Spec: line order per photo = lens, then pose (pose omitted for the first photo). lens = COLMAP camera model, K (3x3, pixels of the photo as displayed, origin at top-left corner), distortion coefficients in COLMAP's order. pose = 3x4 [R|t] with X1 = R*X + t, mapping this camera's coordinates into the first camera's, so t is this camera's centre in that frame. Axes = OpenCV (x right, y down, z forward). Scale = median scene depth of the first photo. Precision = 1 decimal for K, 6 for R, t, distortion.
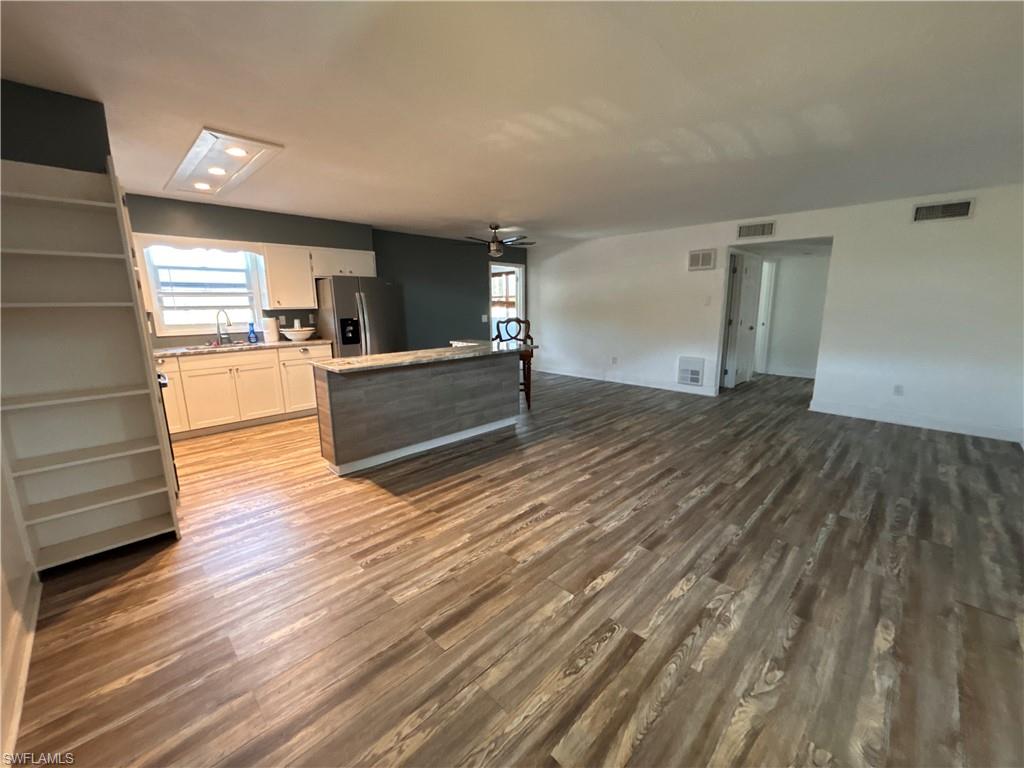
lens RADIAL K [[412.1, 0, 518.2], [0, 412.1, 382.0], [0, 0, 1]] dist [0.012372, -0.001505]
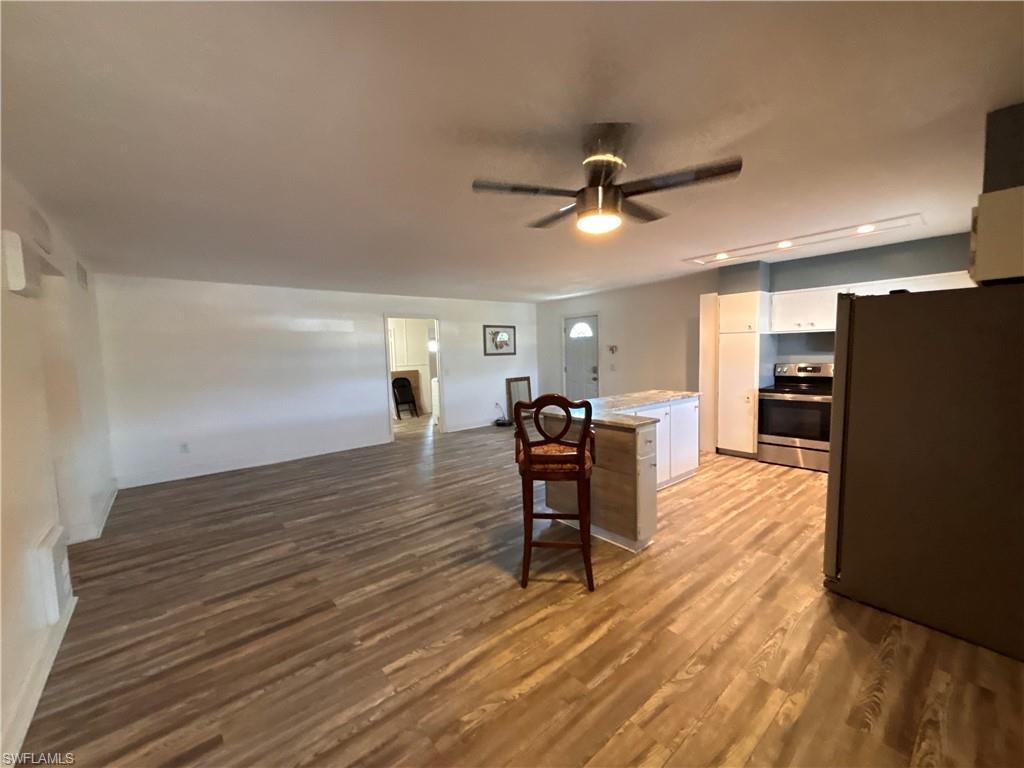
lens RADIAL K [[412.1, 0, 514.4], [0, 412.1, 380.5], [0, 0, 1]] dist [0.012372, -0.001505]
pose [[-0.994655, 0.031648, 0.098284, -0.032488], [0.056300, 0.964151, 0.259311, -0.520141], [-0.086554, 0.263459, -0.960780, 2.573834]]
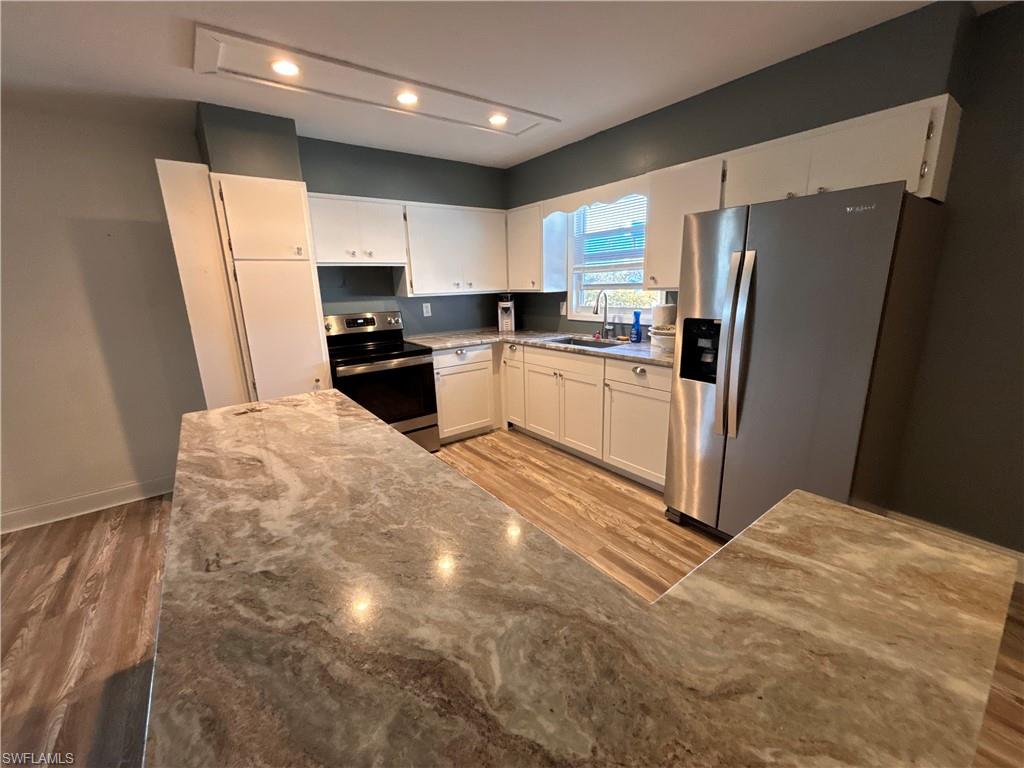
lens RADIAL K [[412.1, 0, 507.6], [0, 412.1, 385.8], [0, 0, 1]] dist [0.012372, -0.001505]
pose [[-0.154534, 0.255852, -0.954284, 0.036265], [-0.158394, 0.946978, 0.279543, -0.288793], [0.975208, 0.194351, -0.105815, 1.435448]]
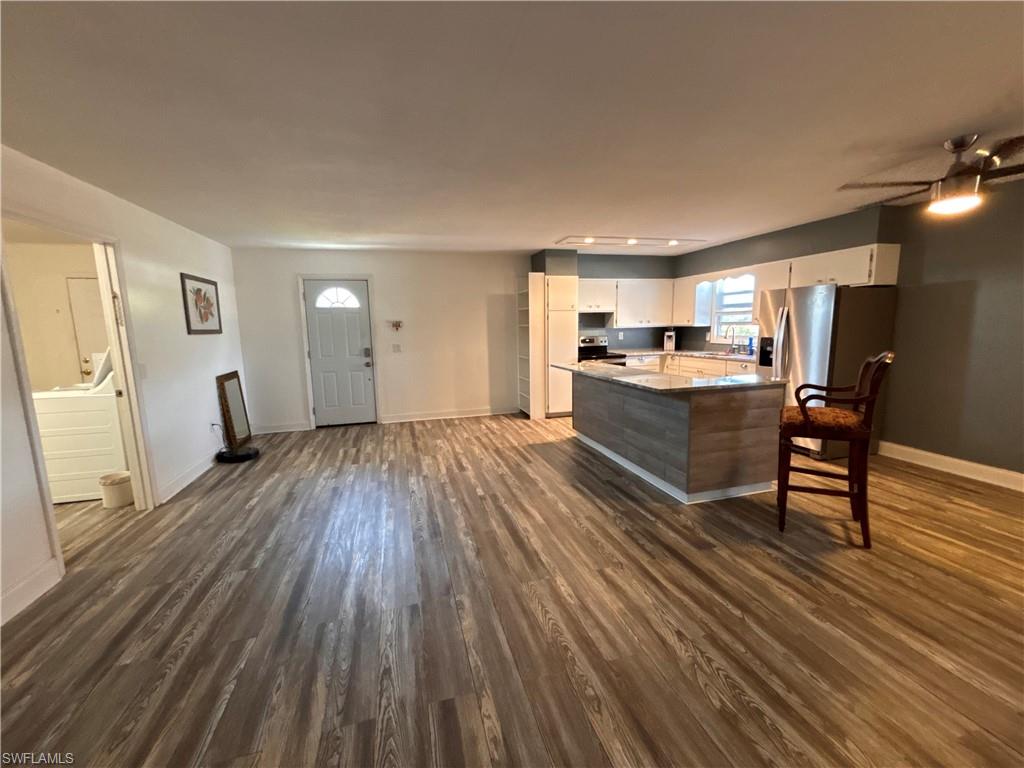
lens RADIAL K [[412.1, 0, 511.7], [0, 412.1, 385.2], [0, 0, 1]] dist [0.012372, -0.001505]
pose [[-0.493260, 0.147423, -0.857299, 1.053330], [-0.141331, 0.958858, 0.246205, -0.324309], [0.858324, 0.242606, -0.452131, 1.577467]]
